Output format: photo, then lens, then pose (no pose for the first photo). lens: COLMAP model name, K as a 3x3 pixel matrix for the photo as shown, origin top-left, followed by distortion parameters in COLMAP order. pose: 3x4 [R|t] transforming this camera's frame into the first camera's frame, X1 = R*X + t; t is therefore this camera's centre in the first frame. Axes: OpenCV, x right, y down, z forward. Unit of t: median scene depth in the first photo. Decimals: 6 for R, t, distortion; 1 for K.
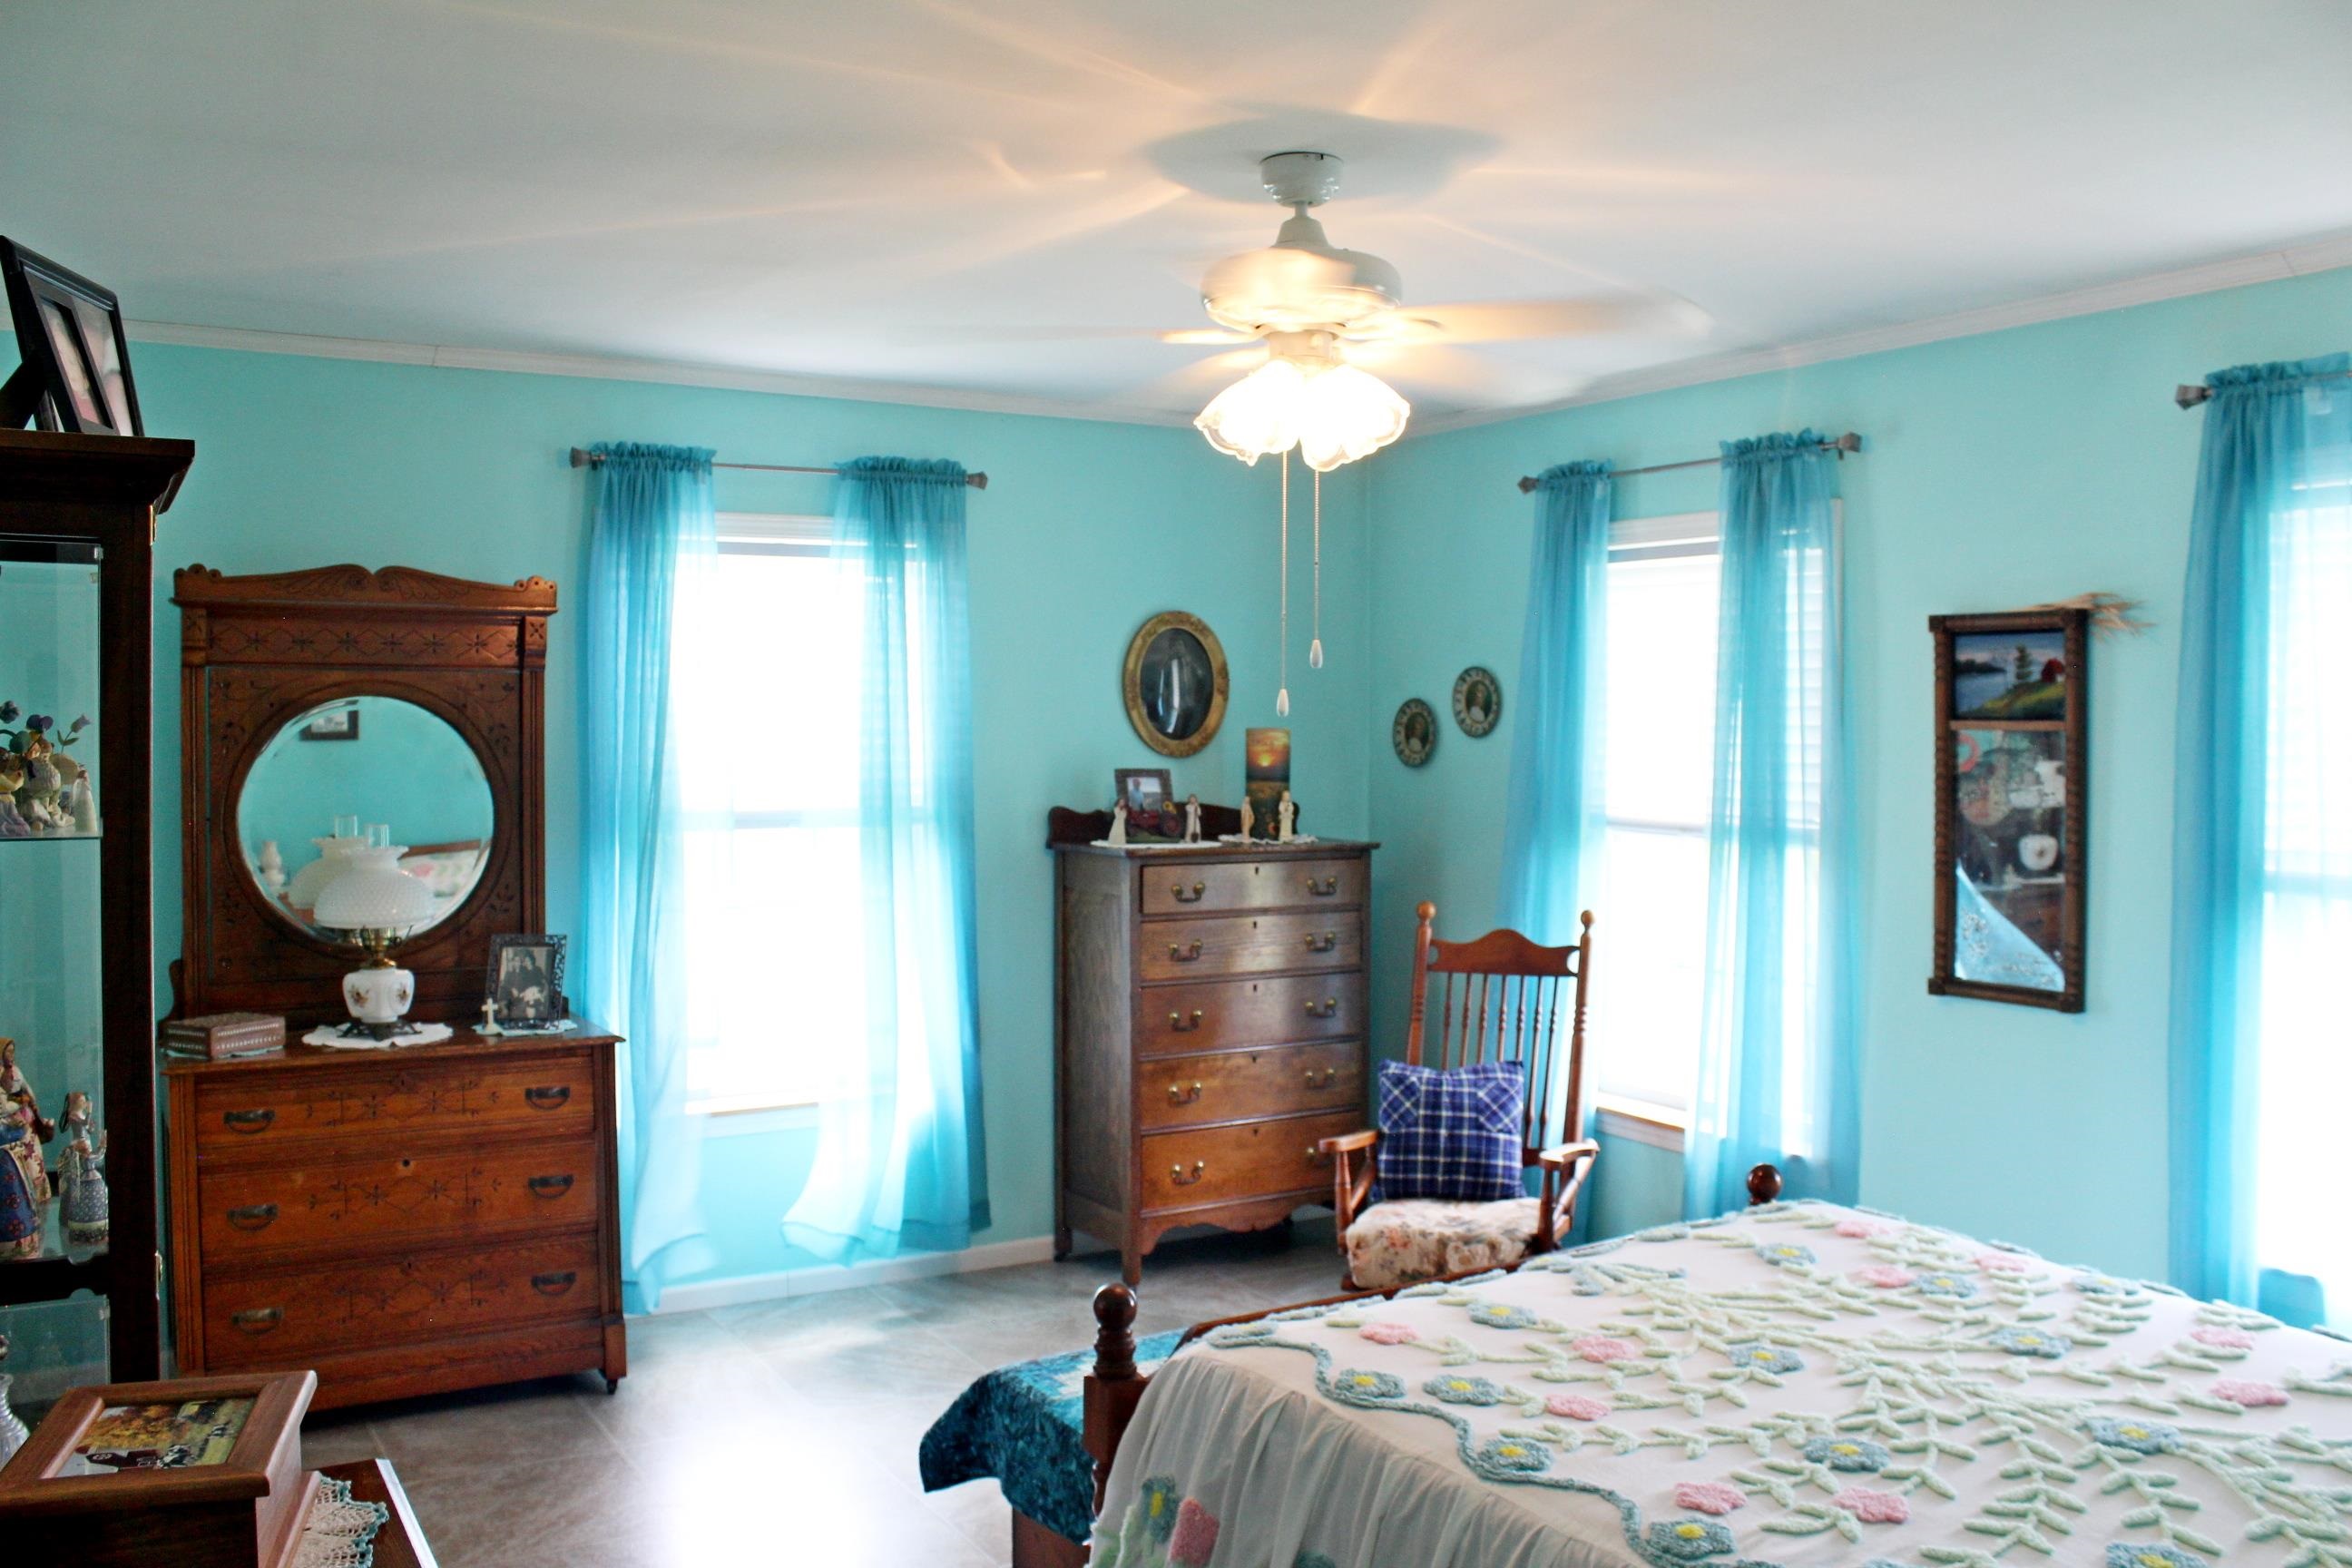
lens RADIAL K [[1980.3, 0, 1169.2], [0, 1980.3, 794.4], [0, 0, 1]] dist [-0.159382, 0.116565]
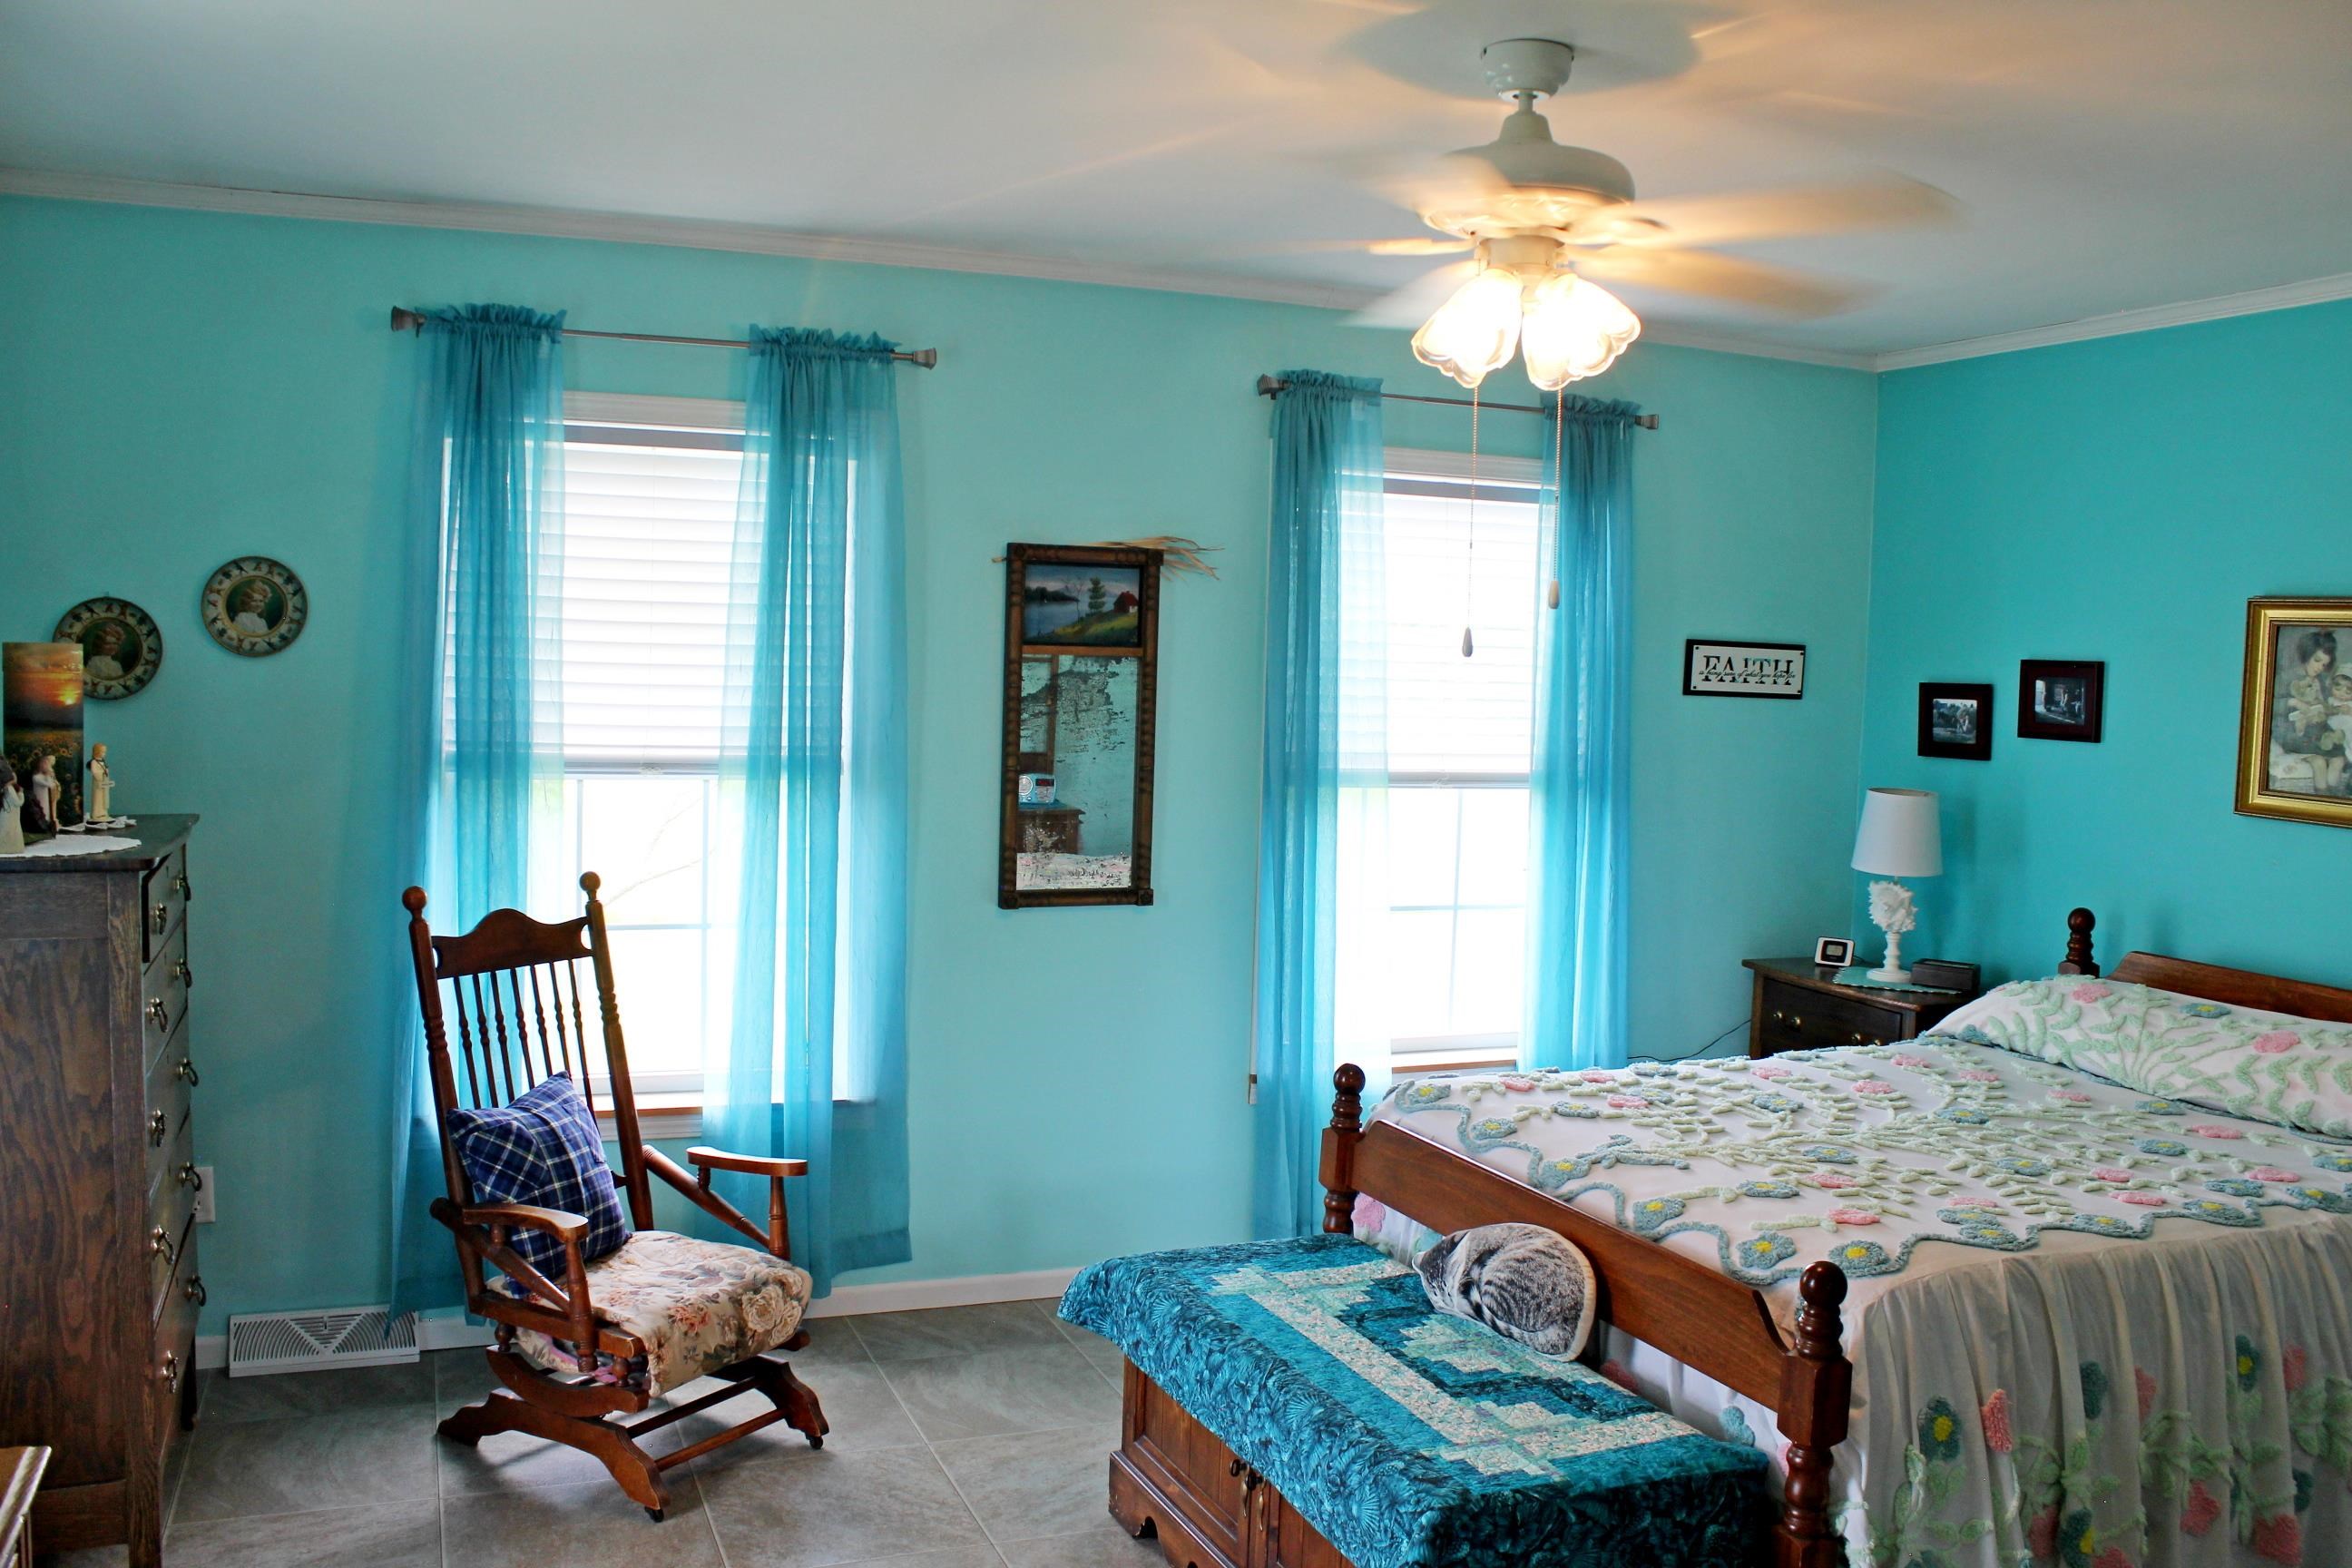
lens RADIAL K [[1980.3, 0, 1169.2], [0, 1980.3, 794.4], [0, 0, 1]] dist [-0.159382, 0.116565]
pose [[0.152864, -0.066596, 0.986001, -0.649942], [0.014194, 0.997772, 0.065191, -0.026542], [-0.988145, 0.004030, 0.153468, 0.767896]]
